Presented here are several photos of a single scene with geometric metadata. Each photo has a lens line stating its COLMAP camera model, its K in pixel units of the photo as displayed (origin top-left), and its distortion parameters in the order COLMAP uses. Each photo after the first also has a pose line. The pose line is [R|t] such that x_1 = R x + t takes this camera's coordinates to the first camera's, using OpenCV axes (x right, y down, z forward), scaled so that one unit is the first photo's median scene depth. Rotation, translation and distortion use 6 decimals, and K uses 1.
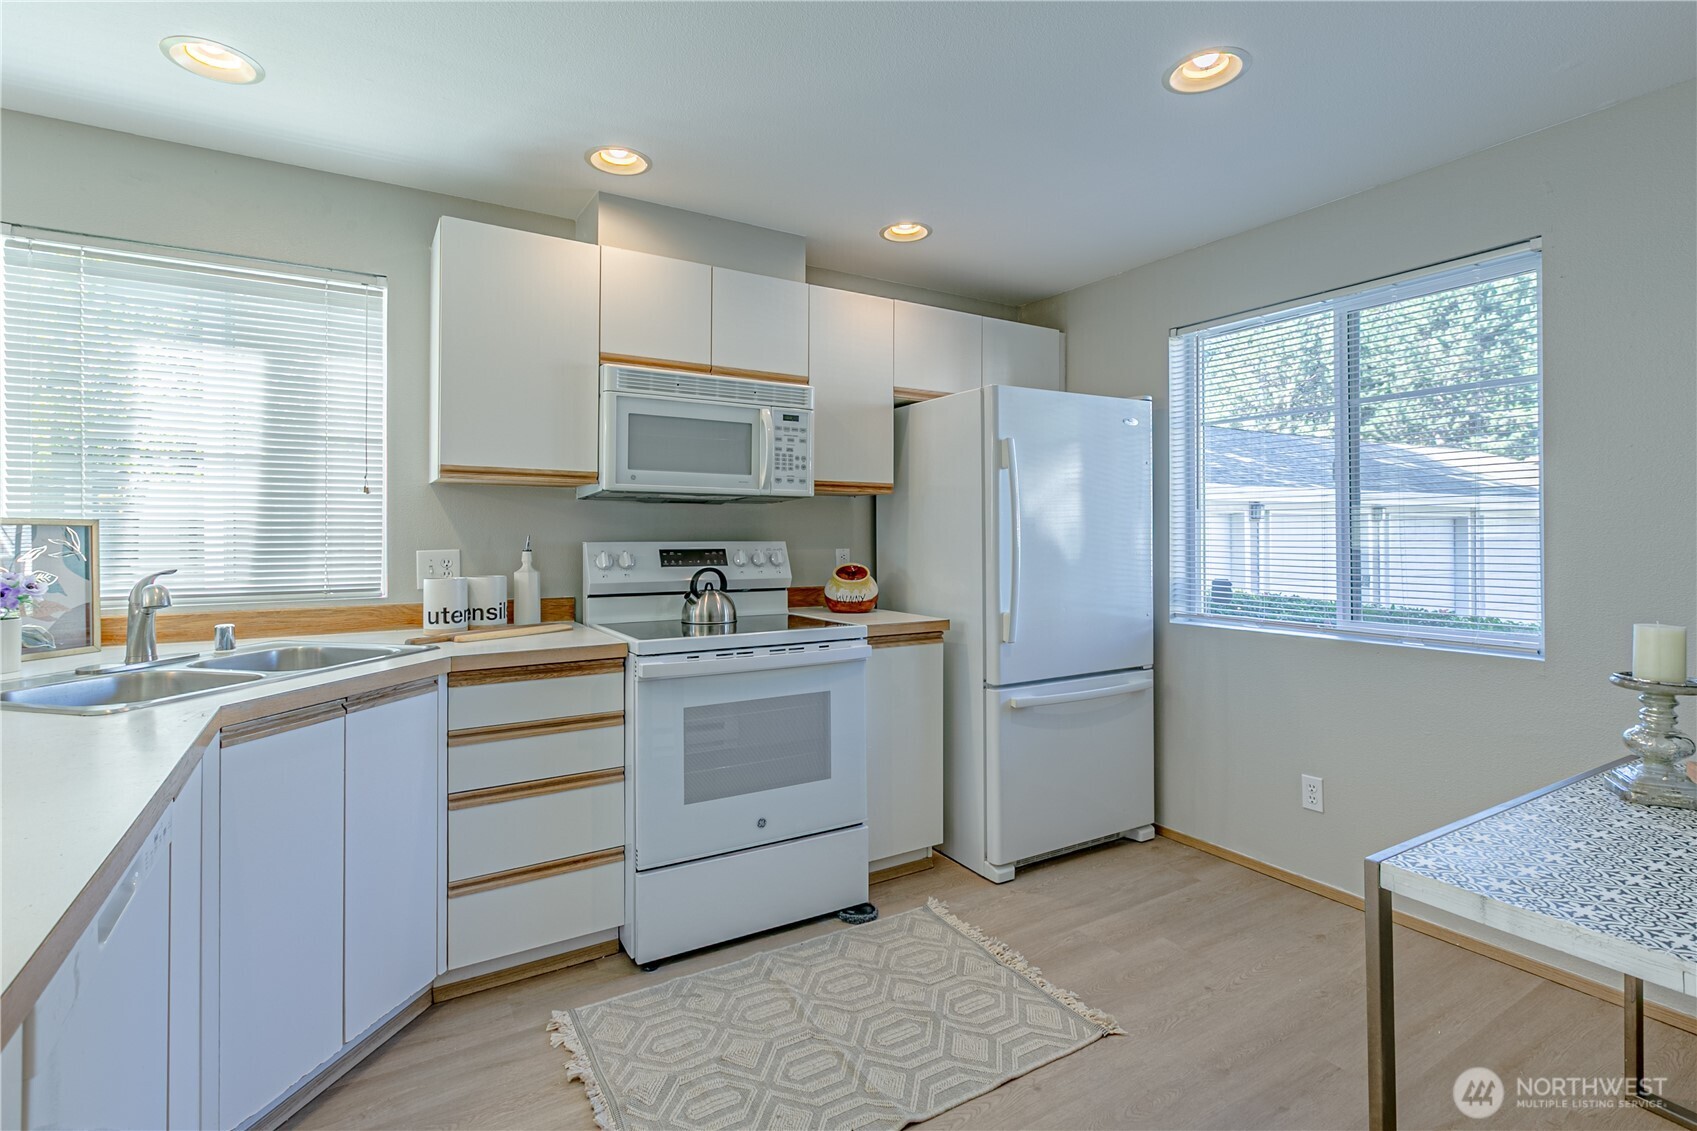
lens RADIAL K [[798.4, 0, 849.8], [0, 798.4, 531.0], [0, 0, 1]] dist [0.000063, 0.000292]
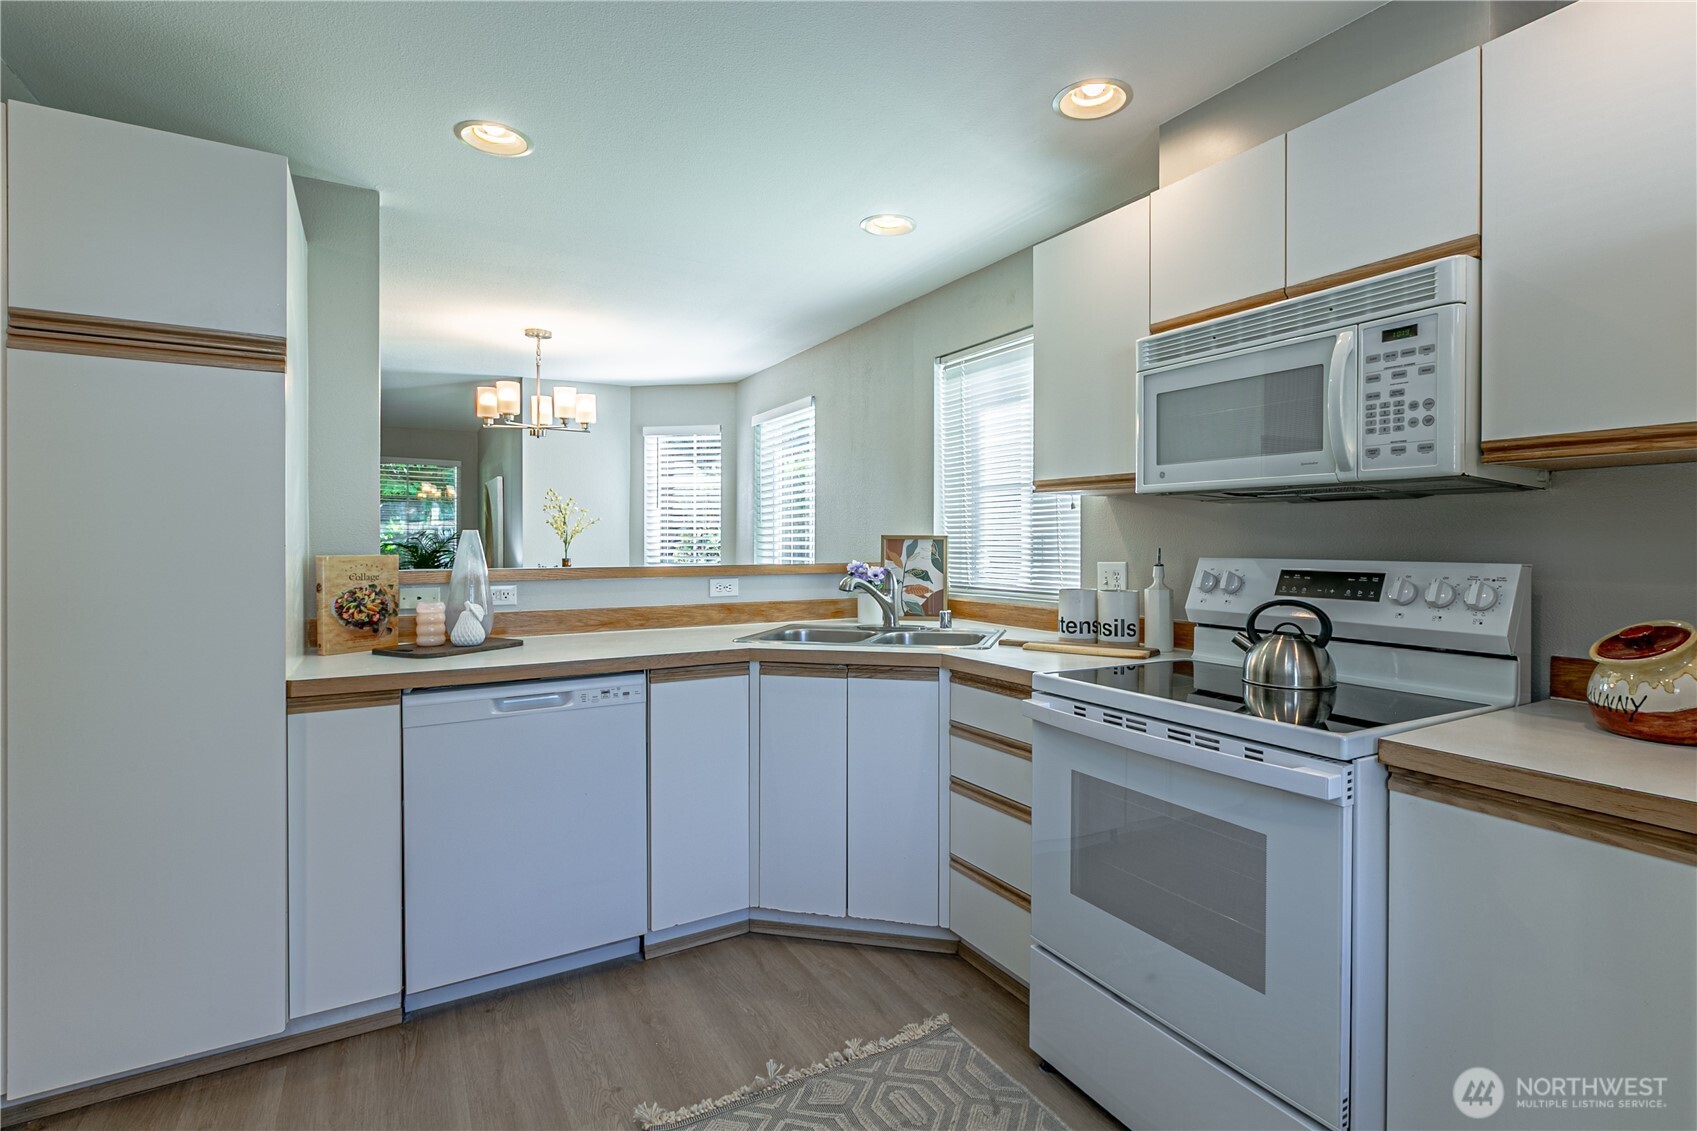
lens RADIAL K [[806.1, 0, 851.4], [0, 806.1, 546.7], [0, 0, 1]] dist [-0.001725, -0.000562]
pose [[-0.008503, 0.007586, -0.999935, 0.525347], [0.004223, 0.999963, 0.007550, -0.004327], [0.999955, -0.004159, -0.008535, 0.711348]]
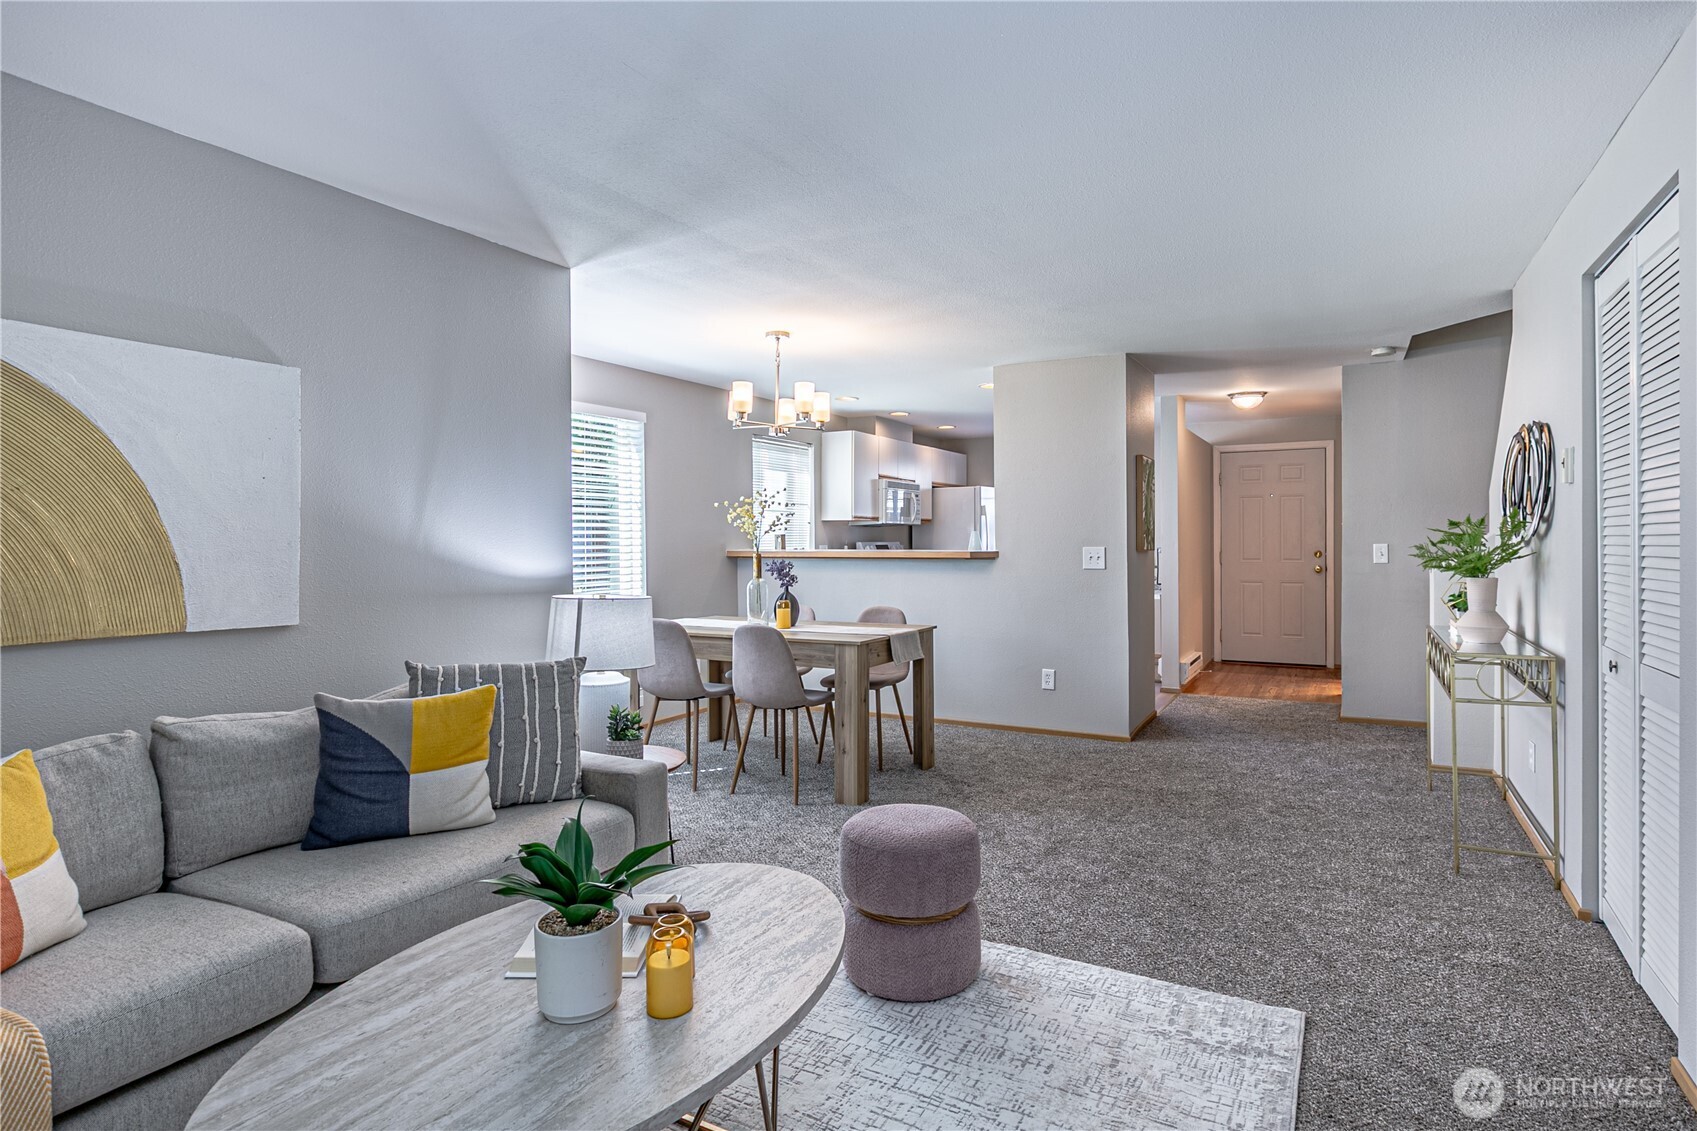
lens RADIAL K [[868.1, 0, 887.6], [0, 868.1, 547.7], [0, 0, 1]] dist [-0.002951, 0.000418]
pose [[0.860421, -0.008972, 0.509505, -1.853730], [0.004268, 0.999937, 0.010400, 0.003110], [-0.509566, -0.006774, 0.860405, -1.656615]]
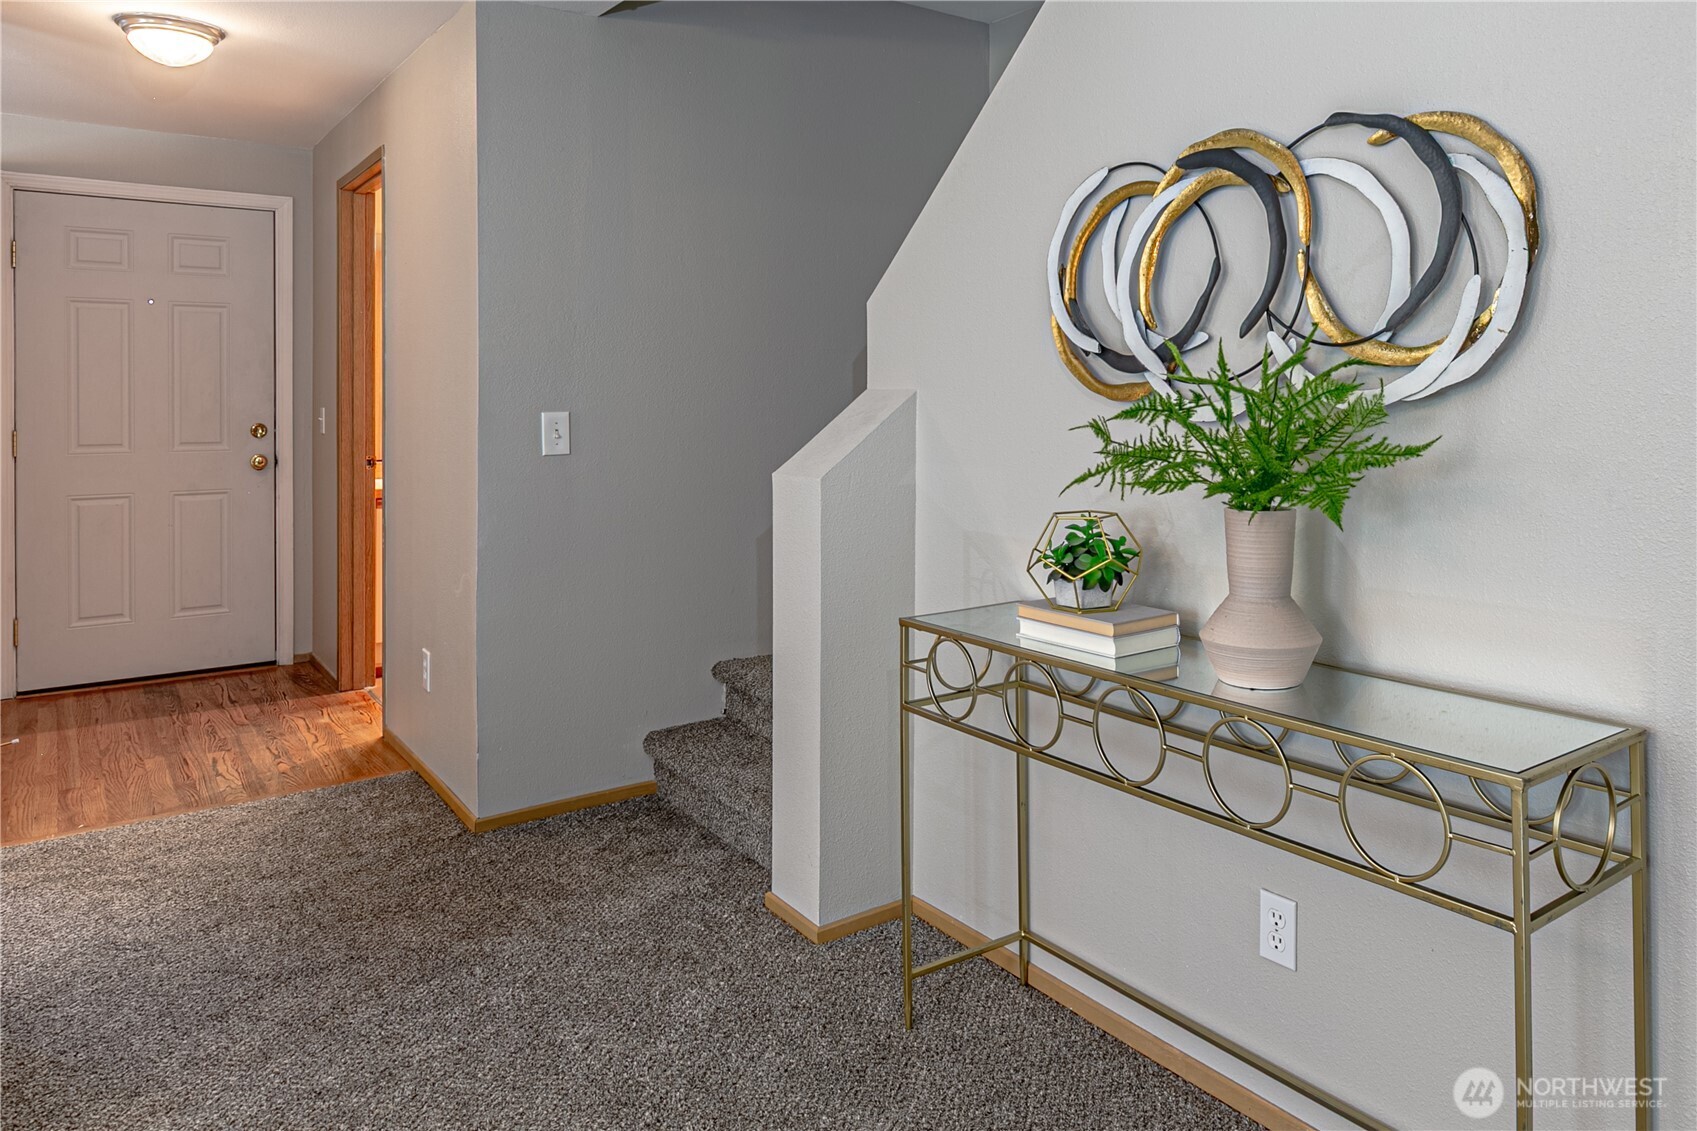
lens RADIAL K [[1171.8, 0, 941.8], [0, 1171.8, 401.4], [0, 0, 1]] dist [0.005668, -0.003355]
pose [[-0.095886, -0.004845, 0.995381, -1.038394], [-0.002521, 0.999986, 0.004625, 0.002271], [-0.995389, -0.002066, -0.095897, -0.720063]]
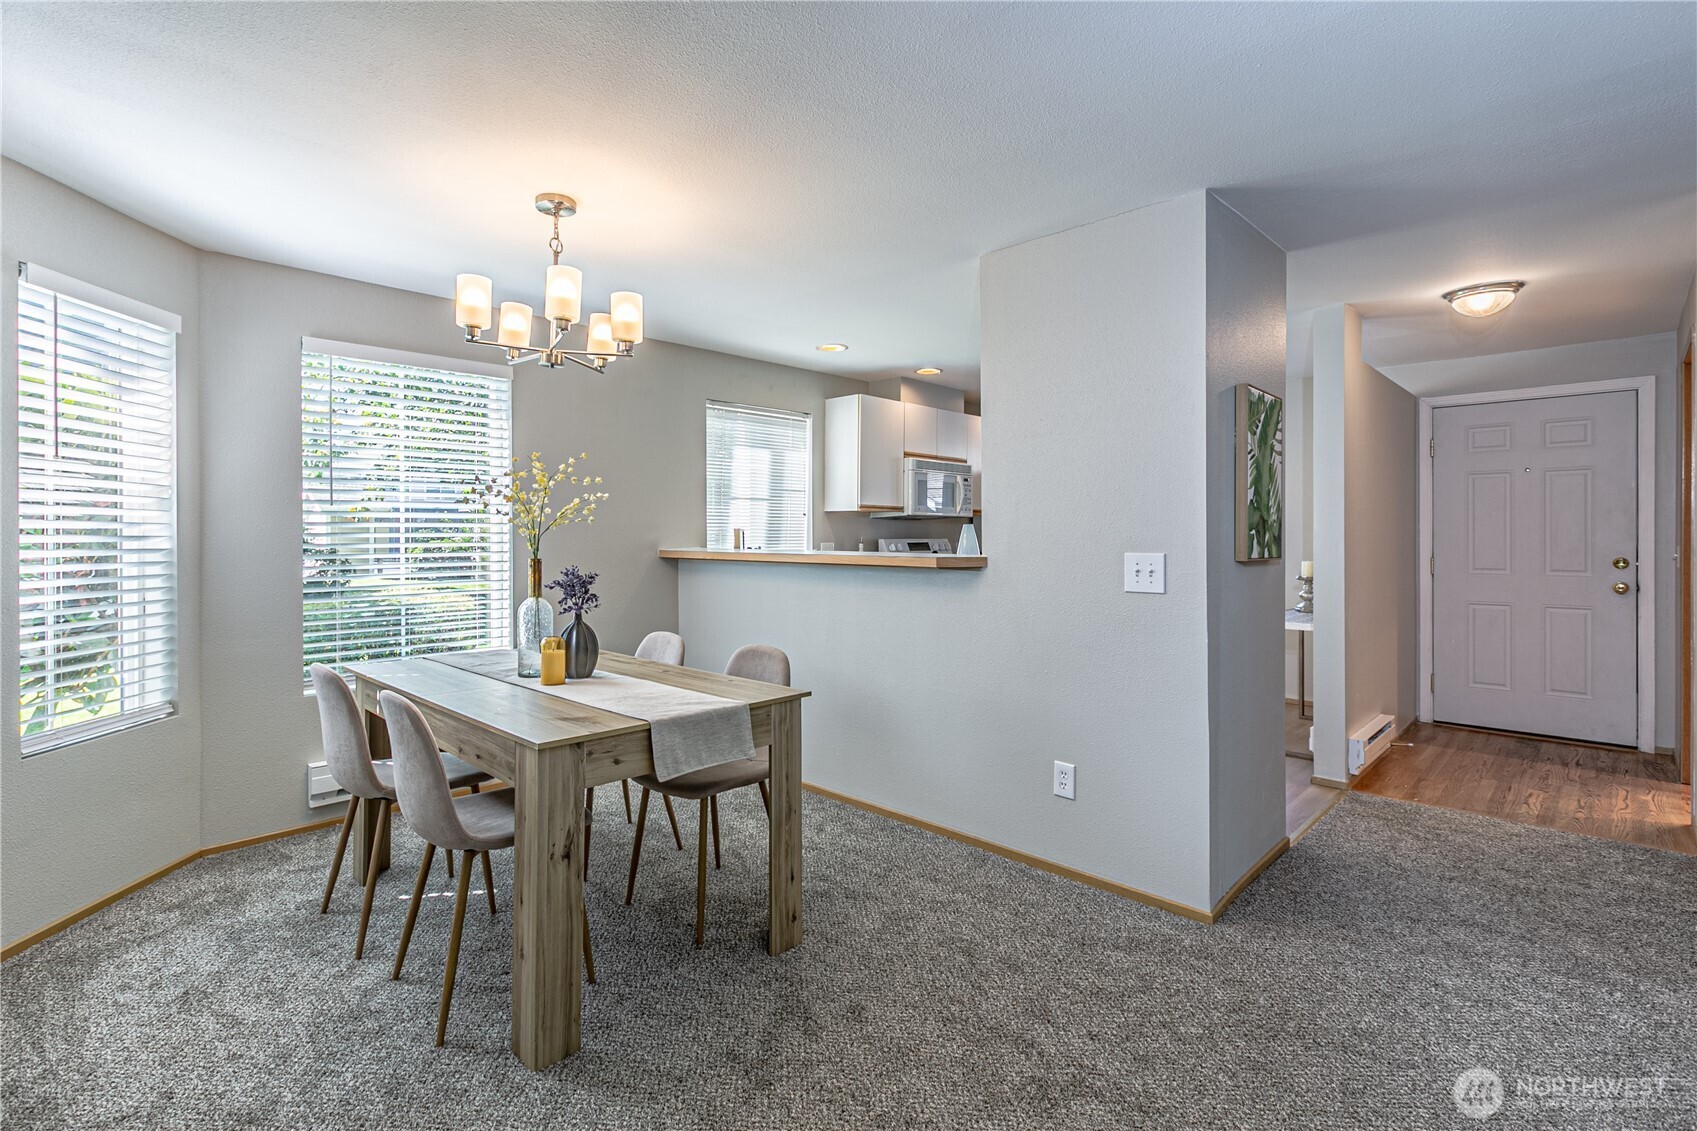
lens RADIAL K [[785.4, 0, 815.6], [0, 785.4, 536.8], [0, 0, 1]] dist [0.001424, -0.000689]
pose [[0.974590, -0.000740, 0.223997, -1.032060], [-0.000079, 0.999993, 0.003651, 0.000485], [-0.223998, -0.003576, 0.974583, -1.038100]]
